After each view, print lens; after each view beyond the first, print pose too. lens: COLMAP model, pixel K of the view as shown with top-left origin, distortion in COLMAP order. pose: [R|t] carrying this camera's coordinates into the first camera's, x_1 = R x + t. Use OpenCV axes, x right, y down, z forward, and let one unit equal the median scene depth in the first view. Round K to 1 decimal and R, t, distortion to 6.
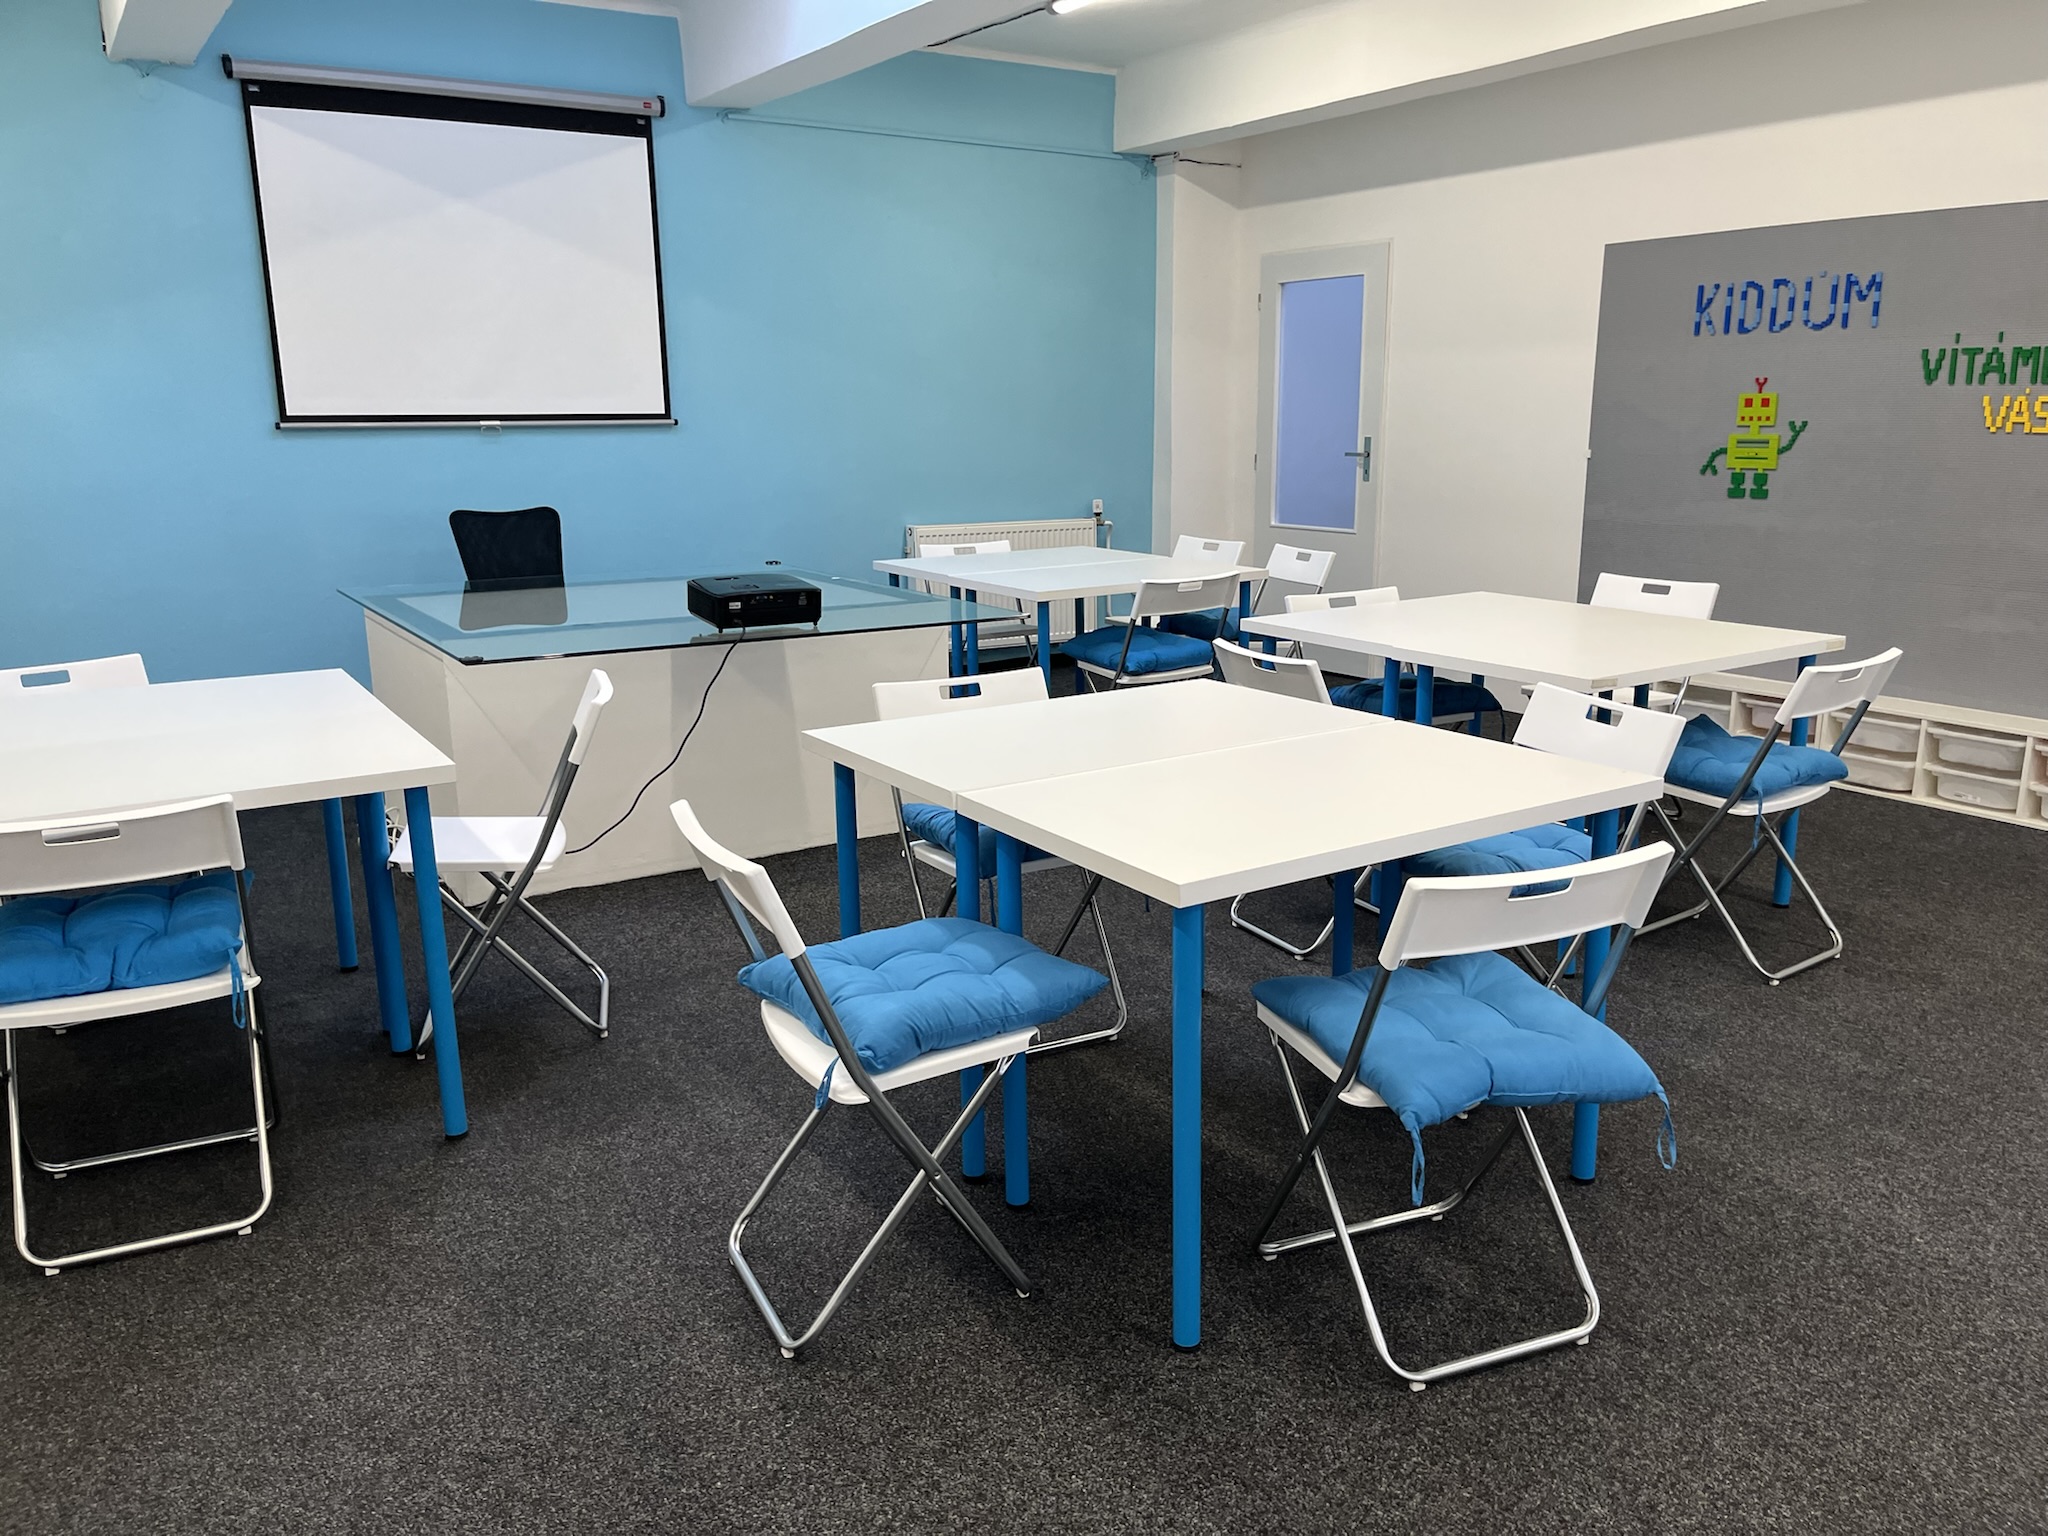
lens RADIAL K [[1506.7, 0, 1024.0], [0, 1506.7, 768.0], [0, 0, 1]] dist [0.104910, -0.139429]
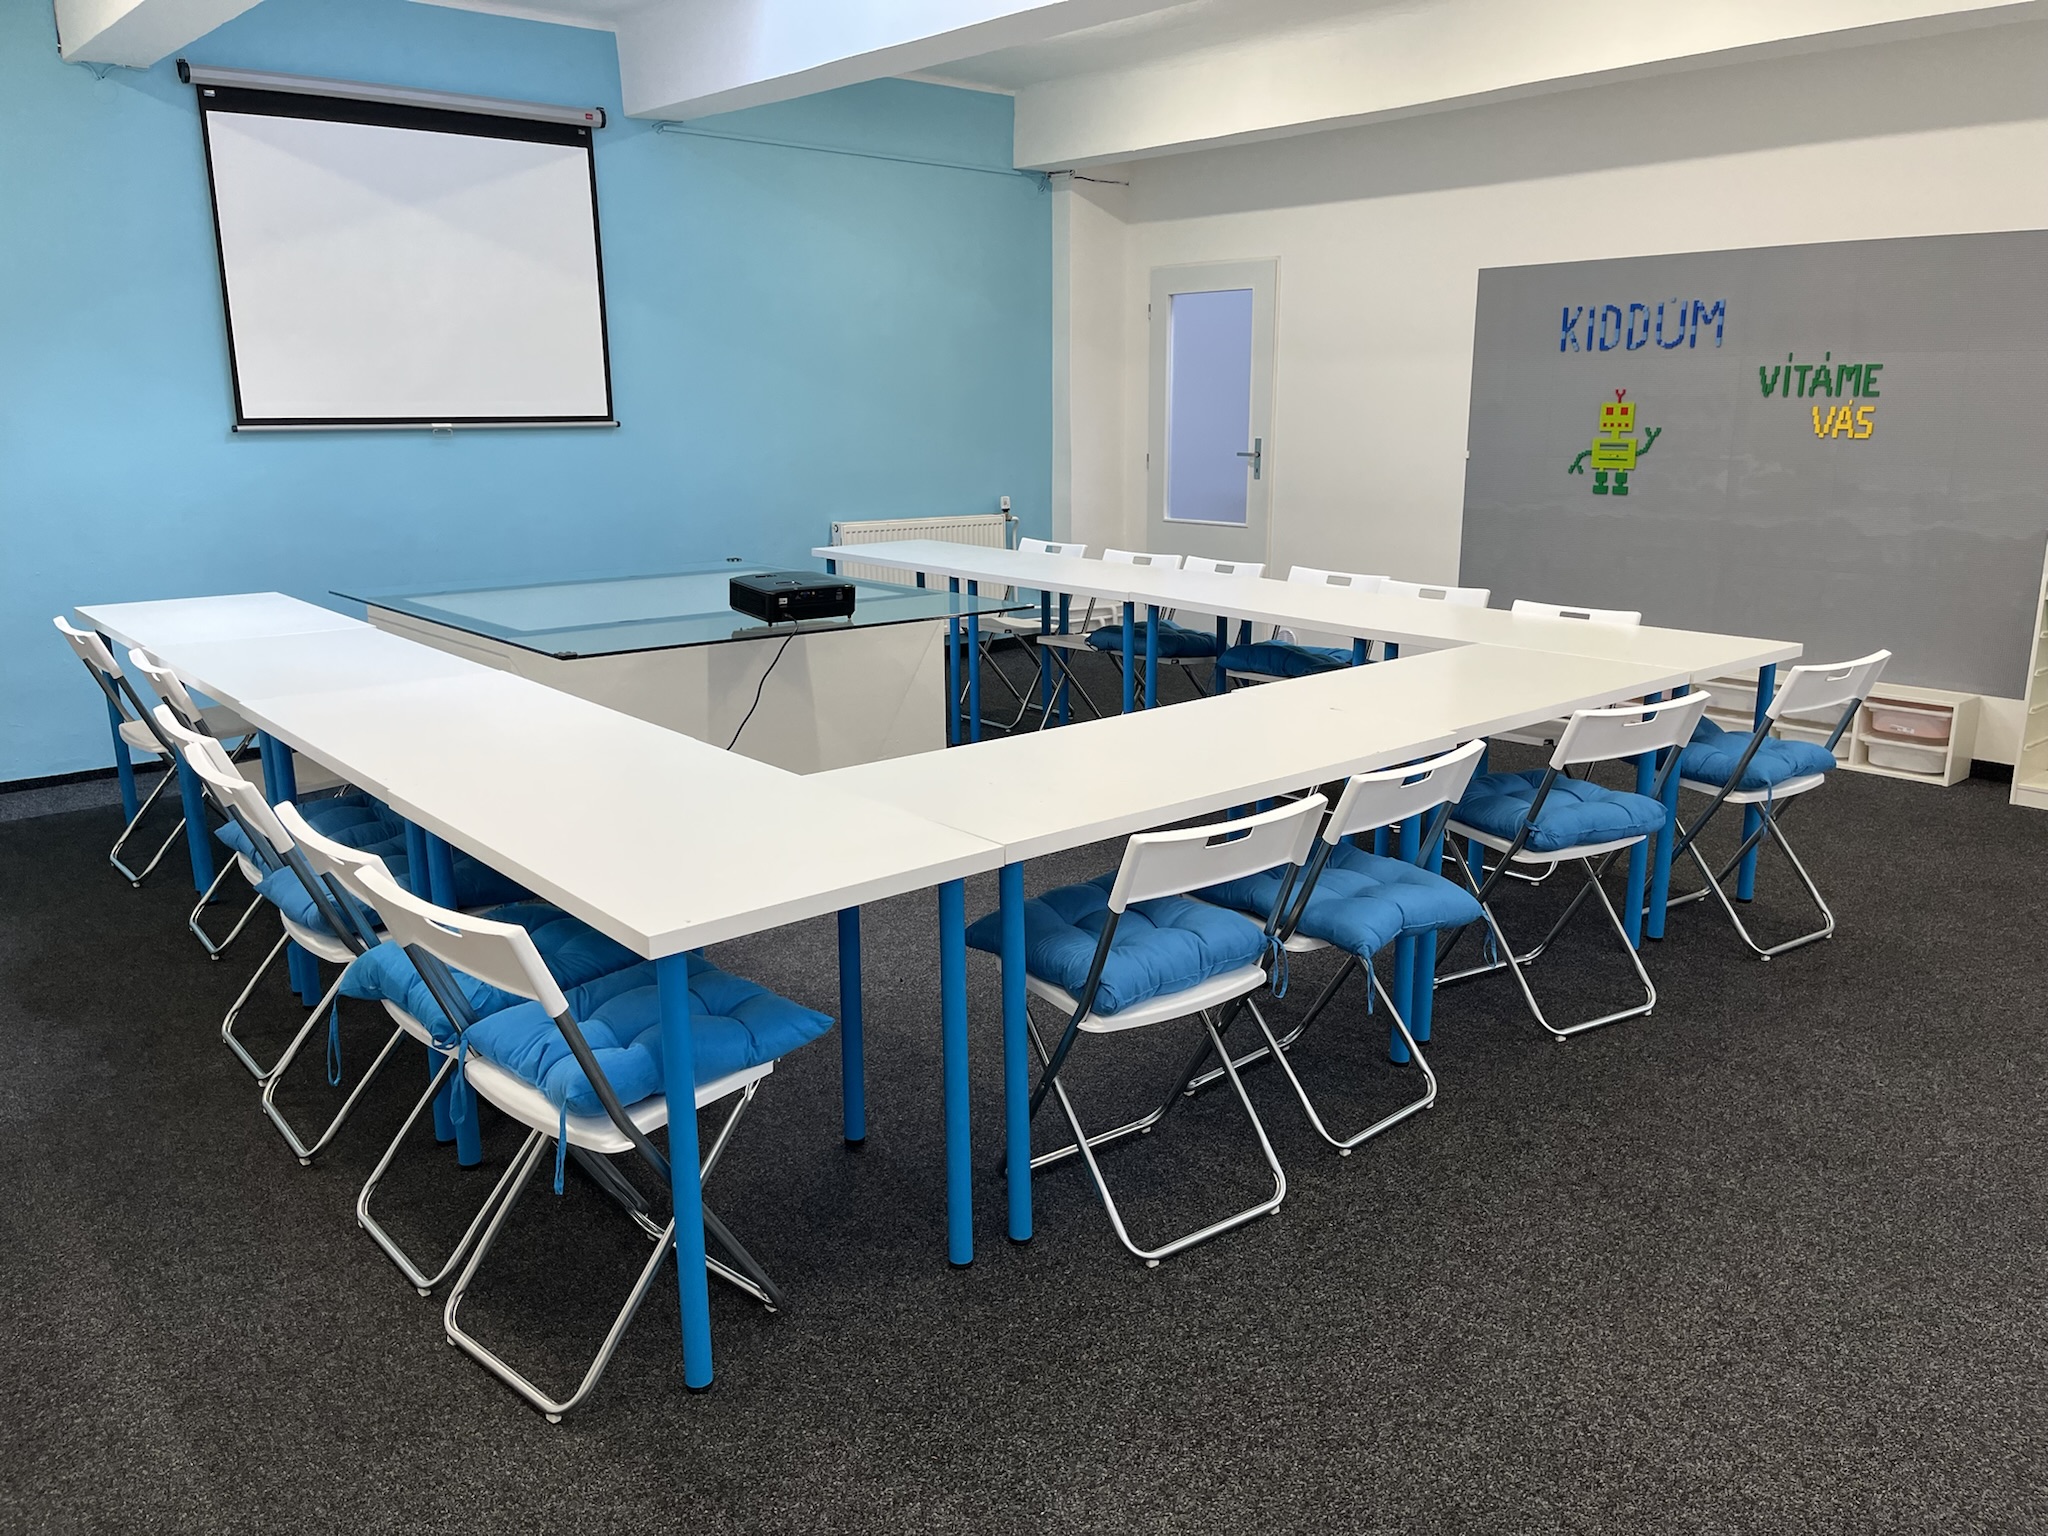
lens RADIAL K [[1506.7, 0, 1024.0], [0, 1506.7, 768.0], [0, 0, 1]] dist [0.104910, -0.139429]
pose [[0.989417, -0.030822, 0.141791, -0.132695], [0.029913, 0.999516, 0.008538, 0.005940], [-0.141986, -0.004207, 0.989860, -0.072718]]
